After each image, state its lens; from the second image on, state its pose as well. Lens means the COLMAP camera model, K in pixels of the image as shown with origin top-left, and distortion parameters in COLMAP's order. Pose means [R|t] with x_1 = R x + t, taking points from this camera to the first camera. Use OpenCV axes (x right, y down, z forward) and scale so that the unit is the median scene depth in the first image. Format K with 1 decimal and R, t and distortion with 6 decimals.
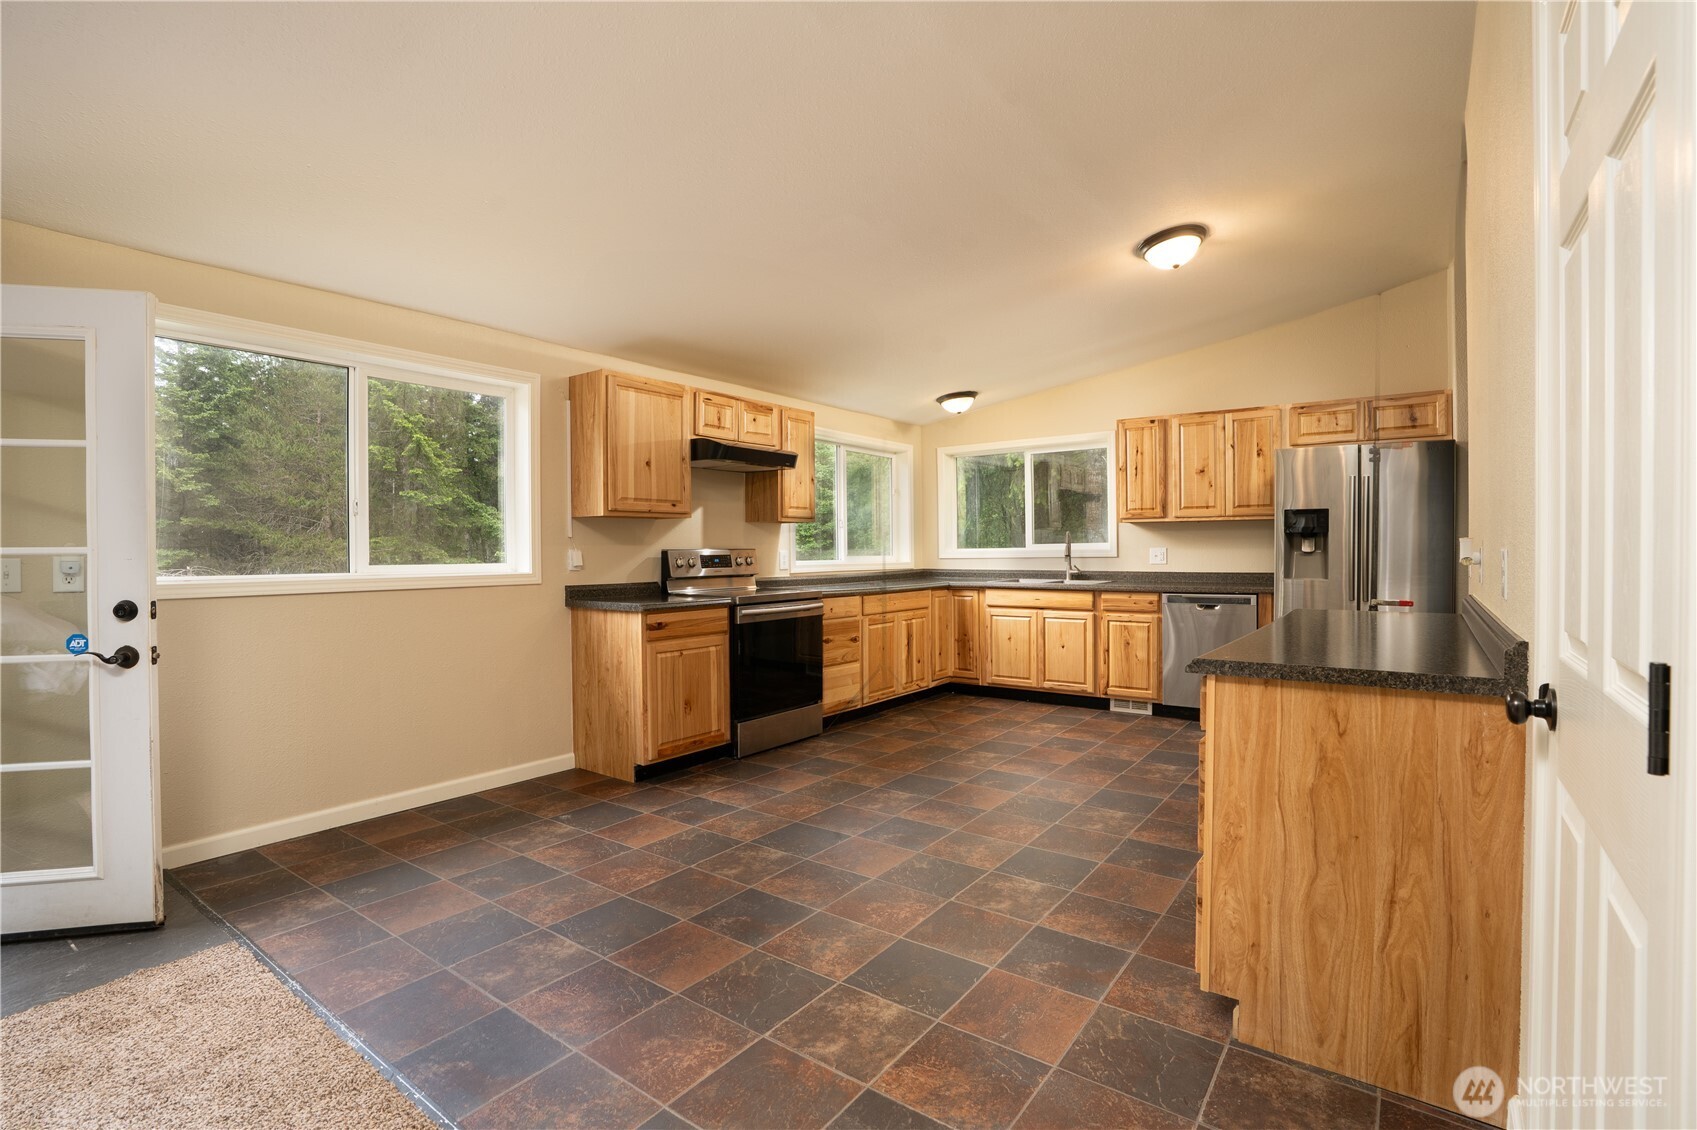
lens RADIAL K [[785.0, 0, 843.5], [0, 785.0, 556.2], [0, 0, 1]] dist [-0.027939, 0.002821]
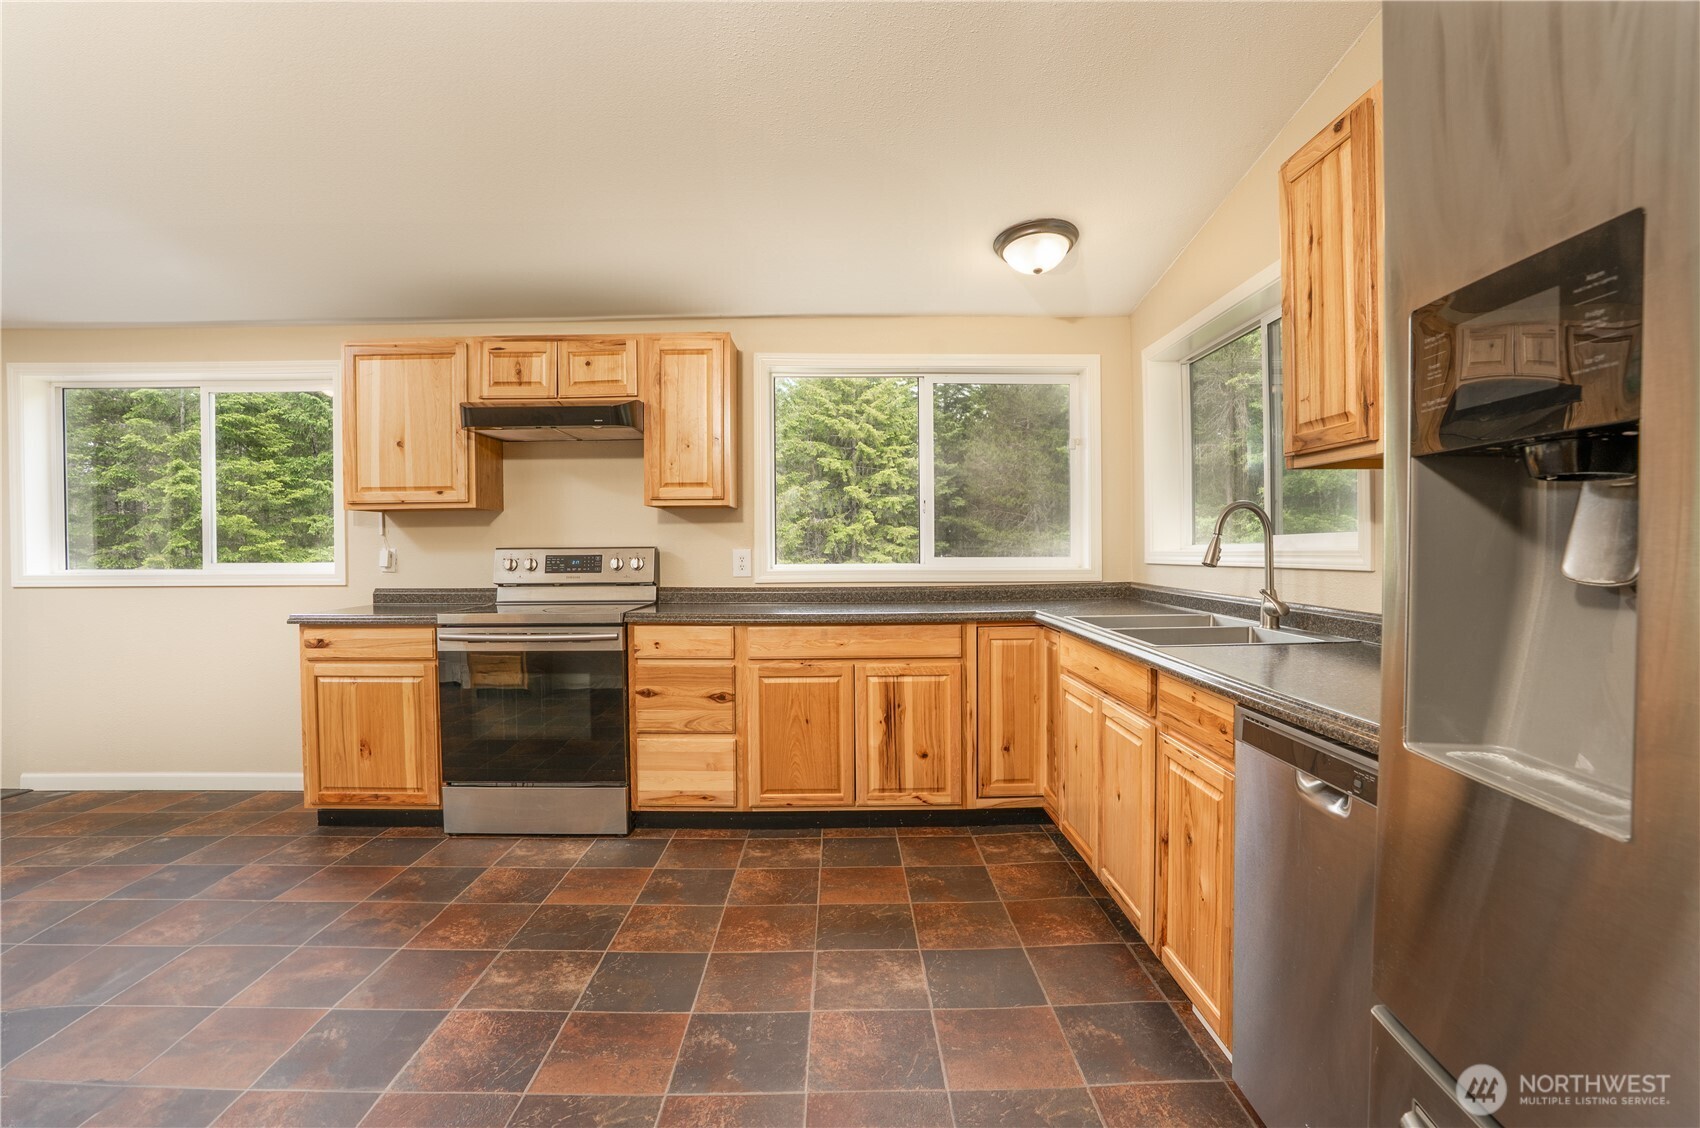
lens RADIAL K [[786.4, 0, 851.9], [0, 786.4, 564.9], [0, 0, 1]] dist [-0.027939, 0.002821]
pose [[0.606408, 0.022024, -0.794848, 0.574715], [-0.003579, 0.999682, 0.024969, -0.011921], [0.795145, -0.012296, 0.606294, 0.738776]]
